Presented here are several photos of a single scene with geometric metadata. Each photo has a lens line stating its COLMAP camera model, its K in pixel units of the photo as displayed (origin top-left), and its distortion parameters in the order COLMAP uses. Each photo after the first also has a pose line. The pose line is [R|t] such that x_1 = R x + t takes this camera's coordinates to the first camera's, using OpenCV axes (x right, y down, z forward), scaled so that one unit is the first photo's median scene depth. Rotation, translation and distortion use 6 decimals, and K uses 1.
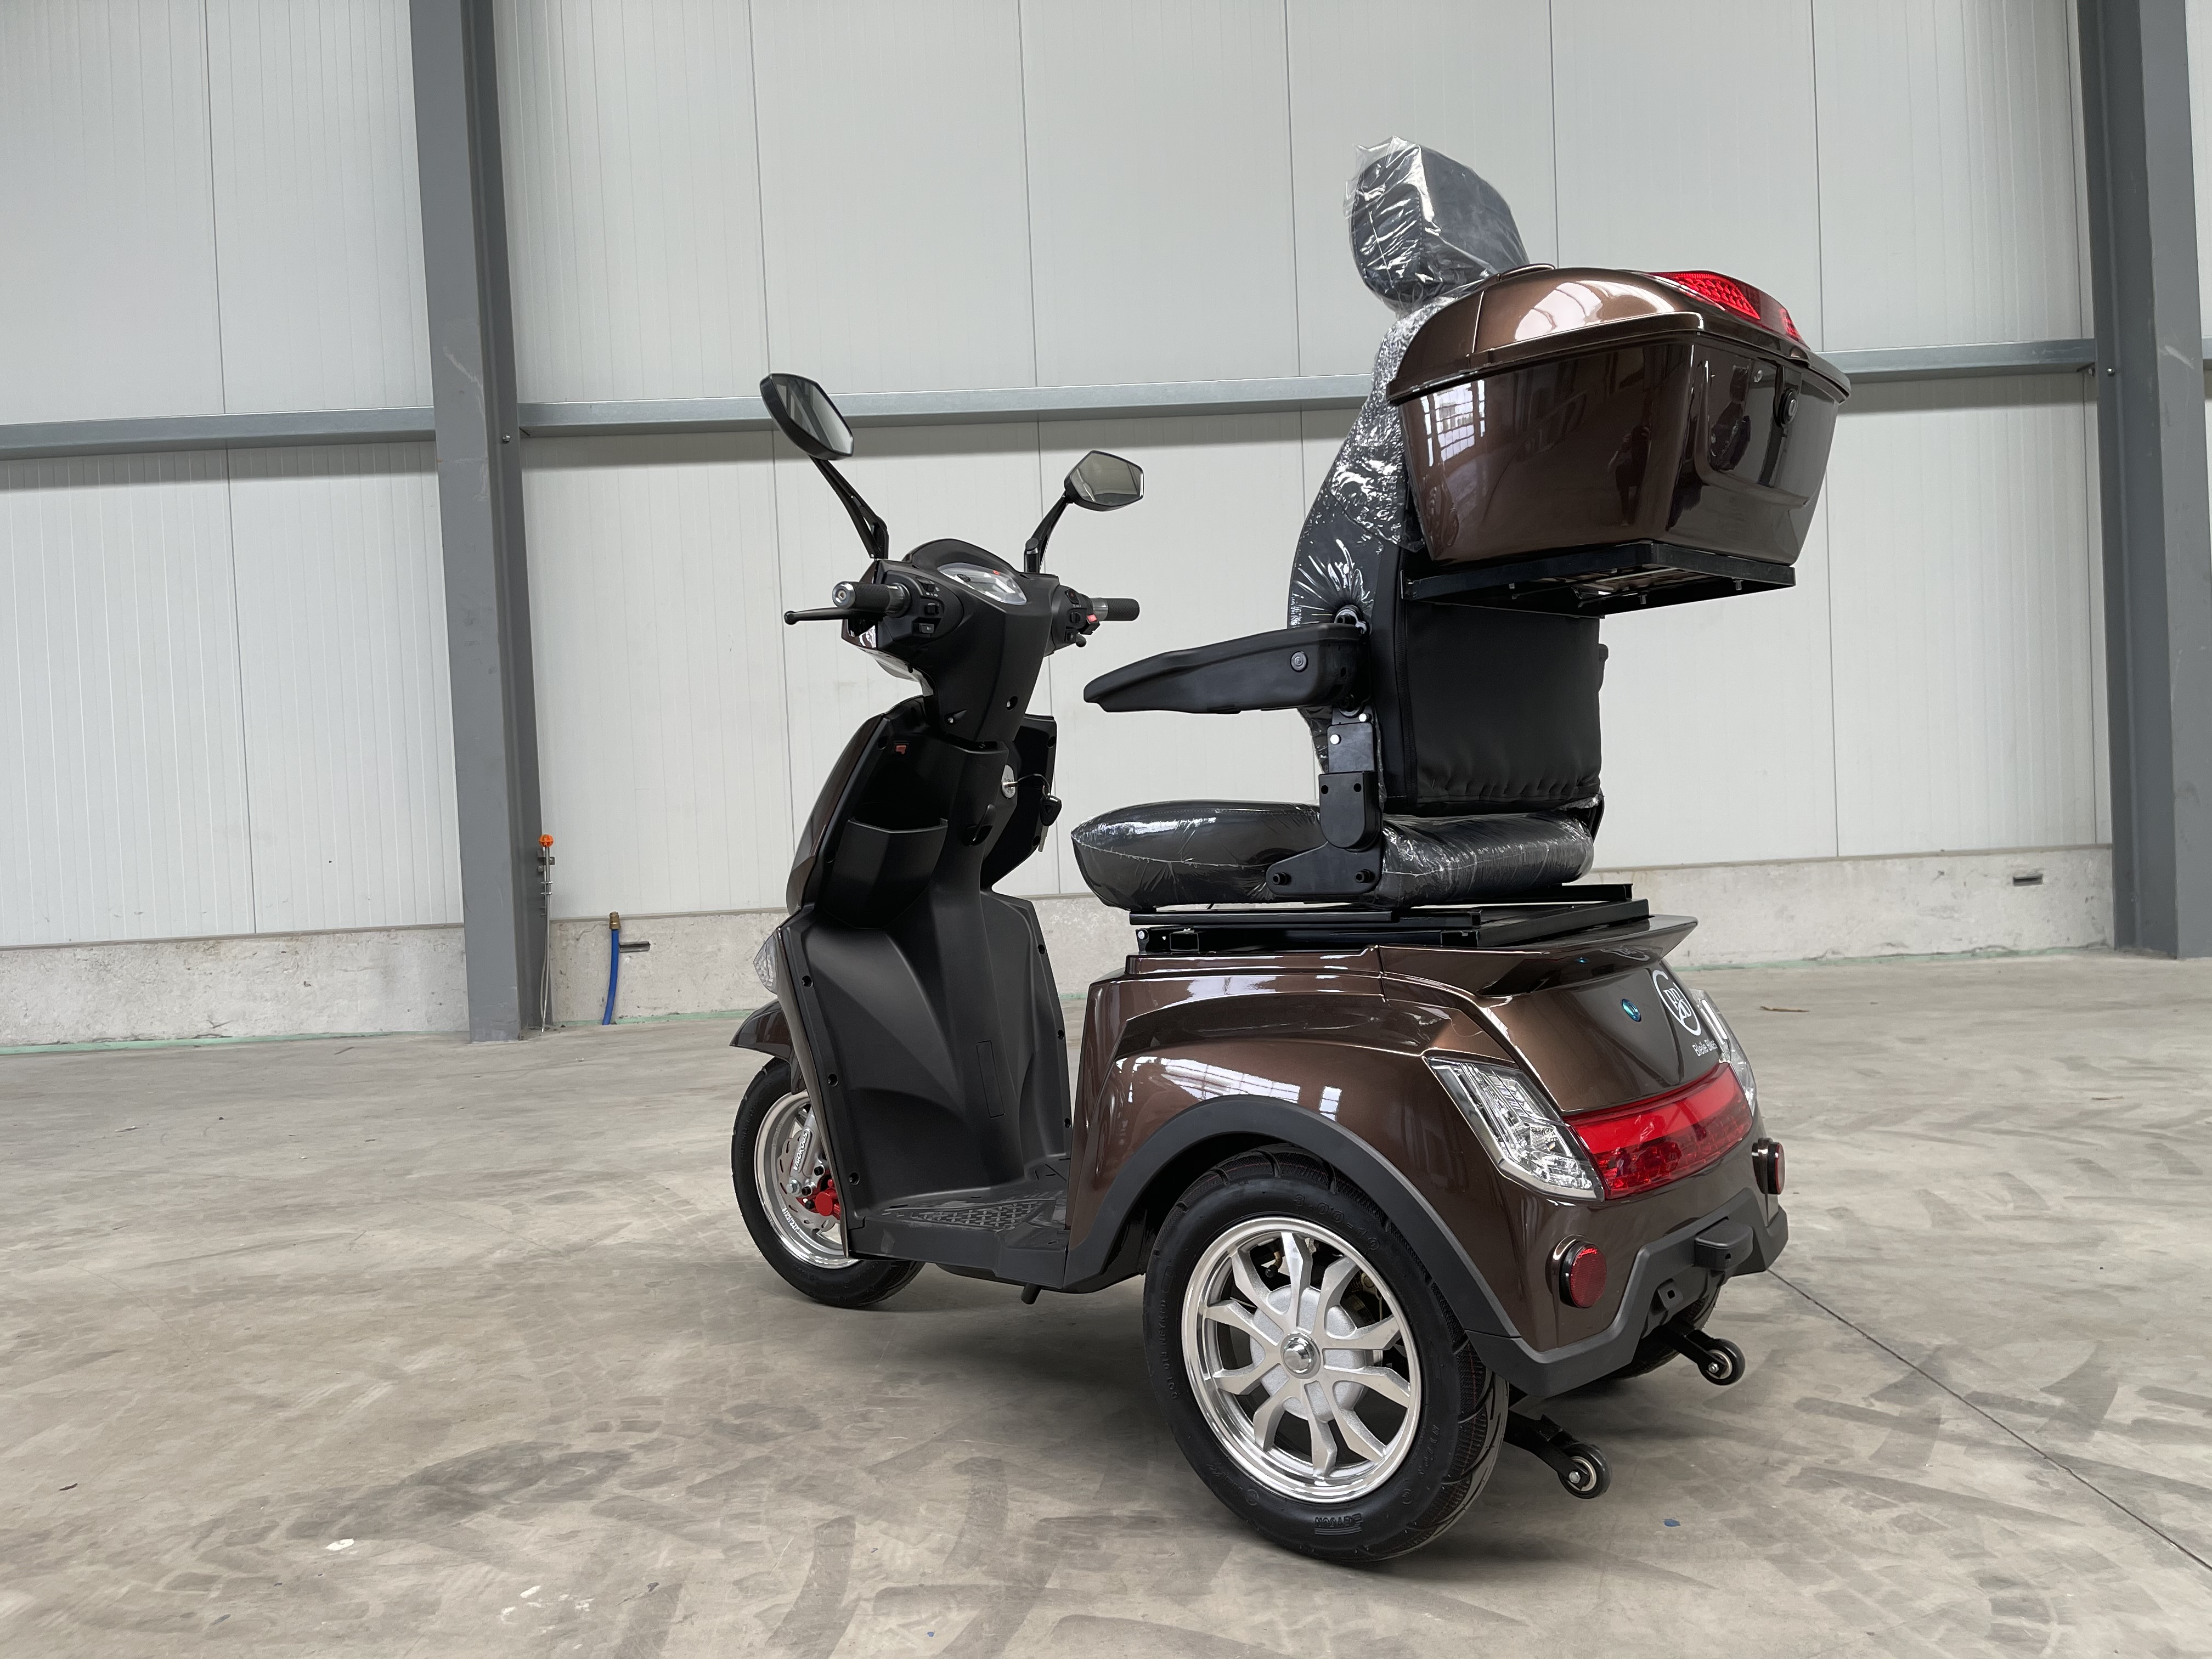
lens RADIAL K [[1668.8, 0, 1108.2], [0, 1668.8, 840.5], [0, 0, 1]] dist [0.079824, -0.106827]
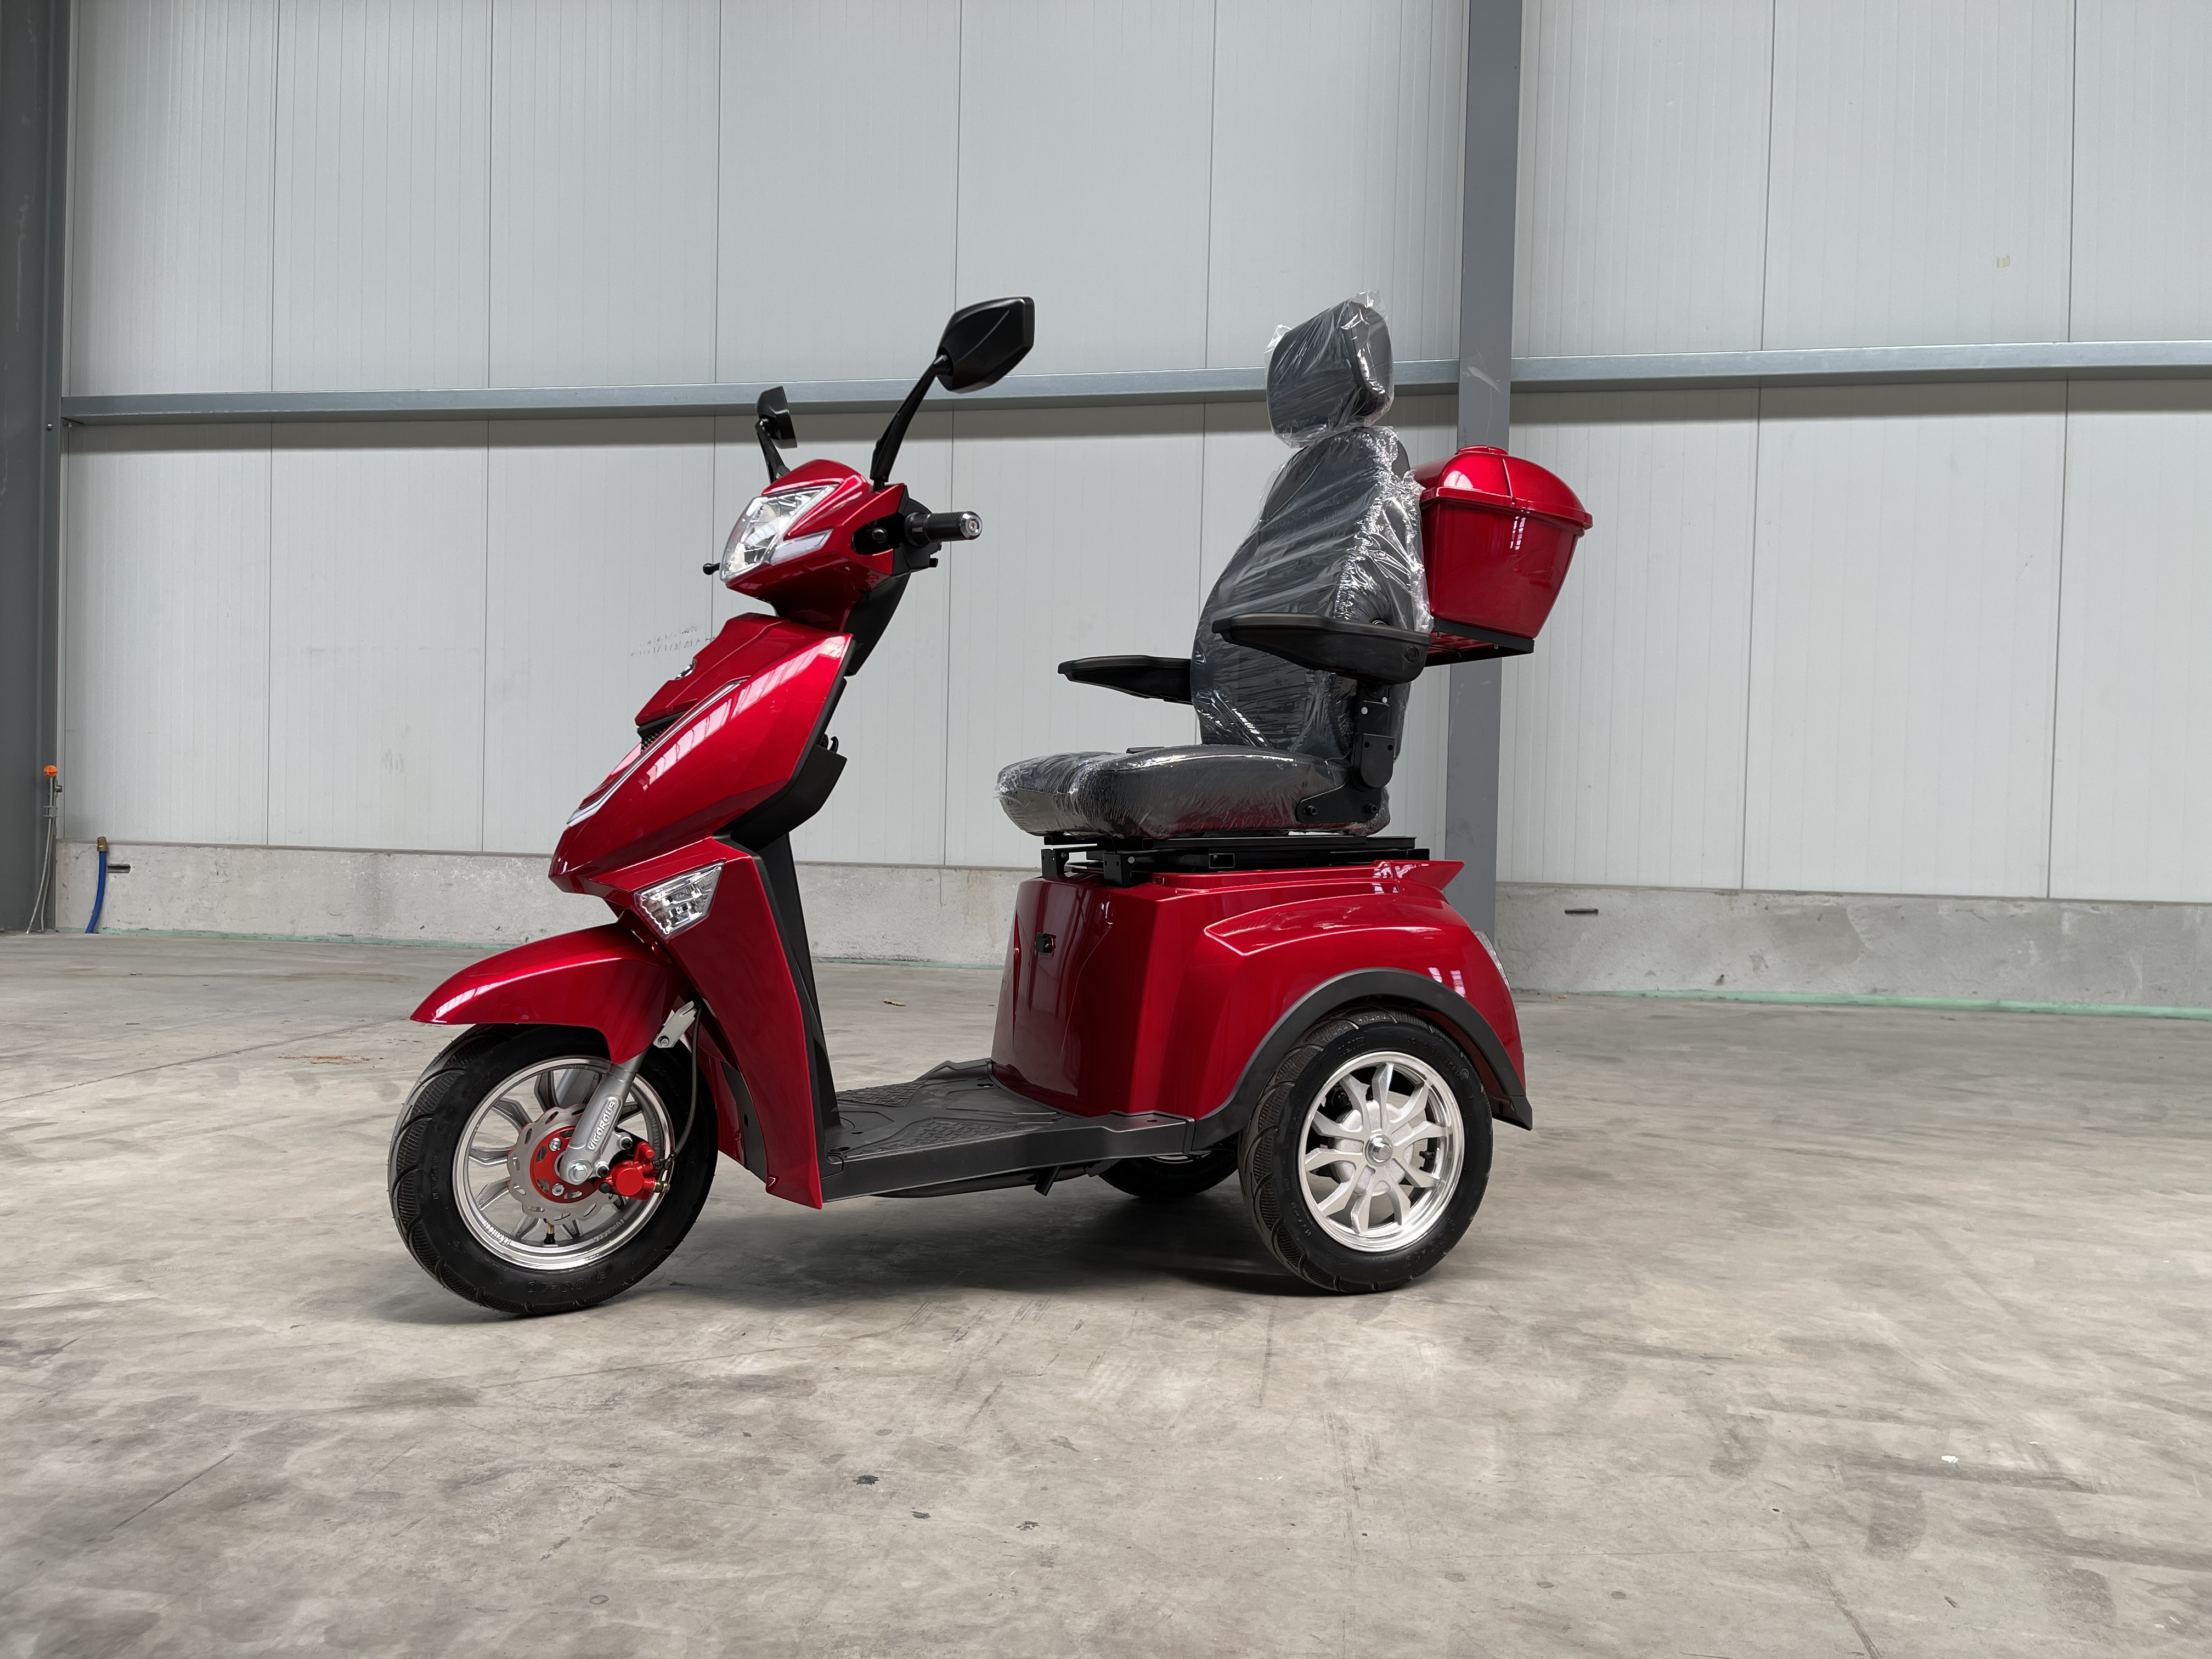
lens RADIAL K [[1668.8, 0, 1105.1], [0, 1668.8, 838.1], [0, 0, 1]] dist [0.079824, -0.106827]
pose [[0.973110, 0.073065, -0.218446, 0.633557], [-0.072762, 0.997305, 0.009441, -0.017571], [0.218547, 0.006708, 0.975803, 0.015623]]
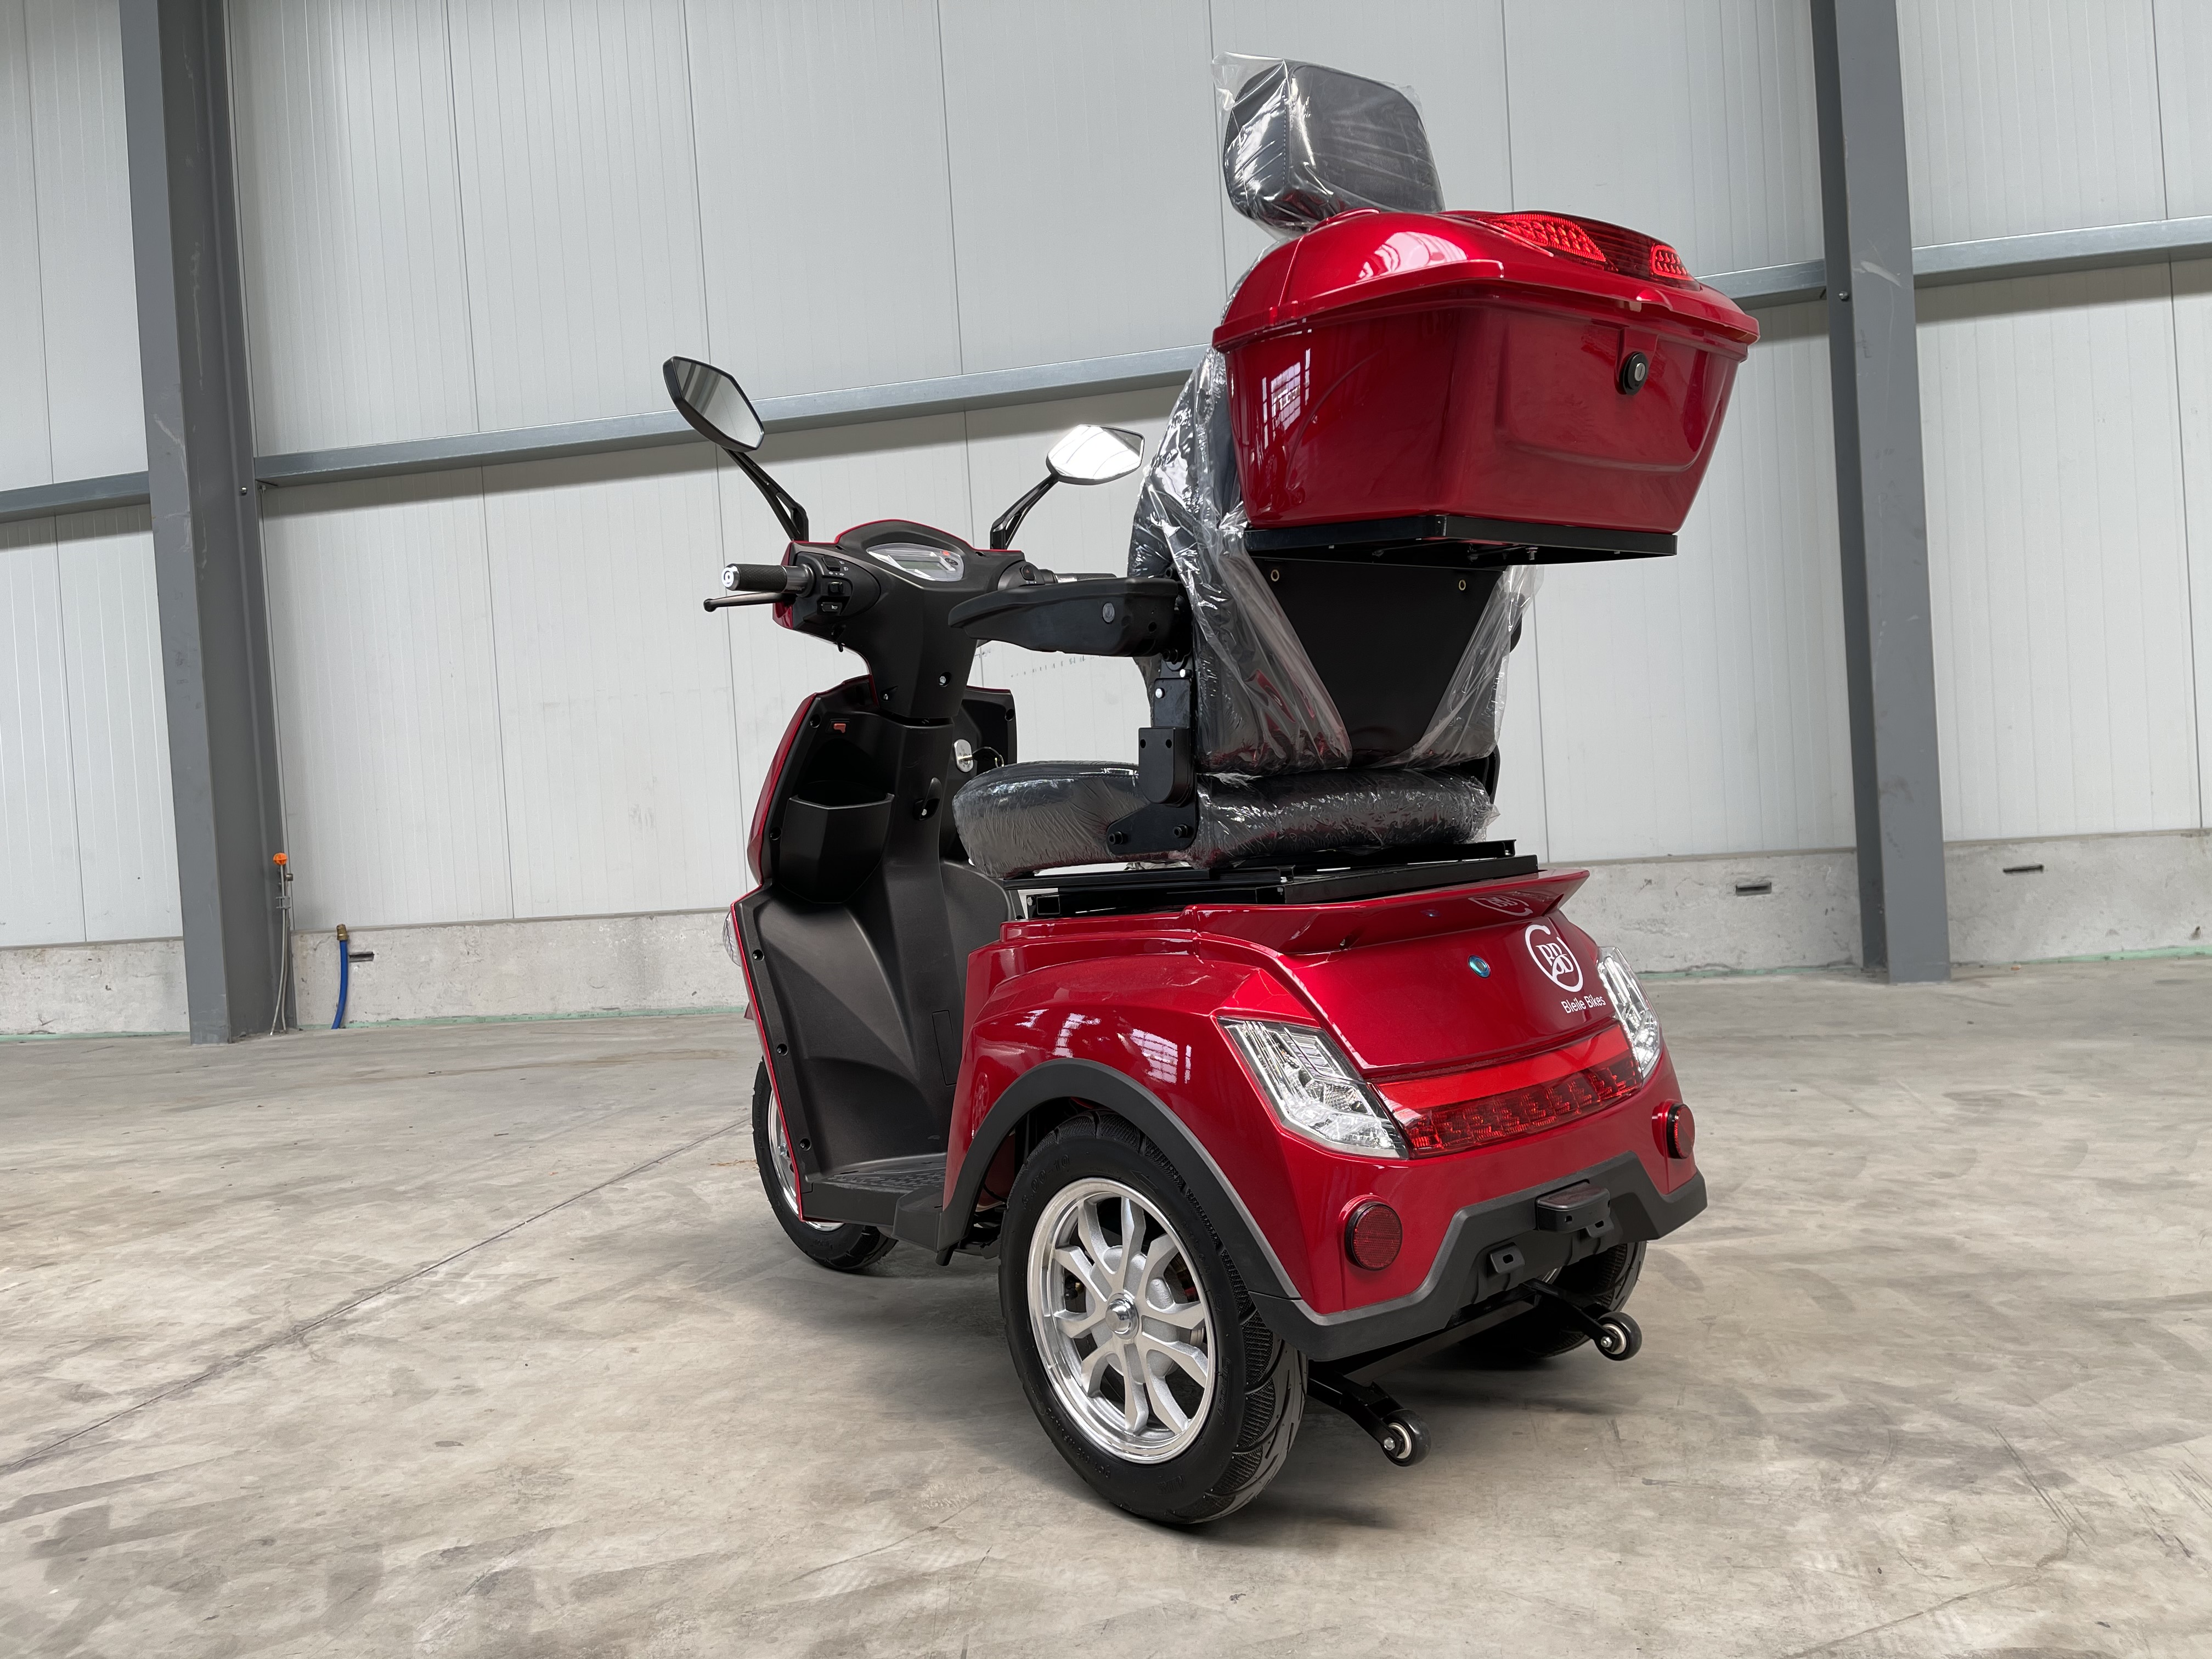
lens RADIAL K [[1668.8, 0, 1105.9], [0, 1668.8, 836.5], [0, 0, 1]] dist [0.079824, -0.106827]
pose [[0.968643, -0.011064, -0.248210, 0.451463], [0.013421, 0.999879, 0.007806, -0.015625], [0.248094, -0.010893, 0.968675, 0.075482]]
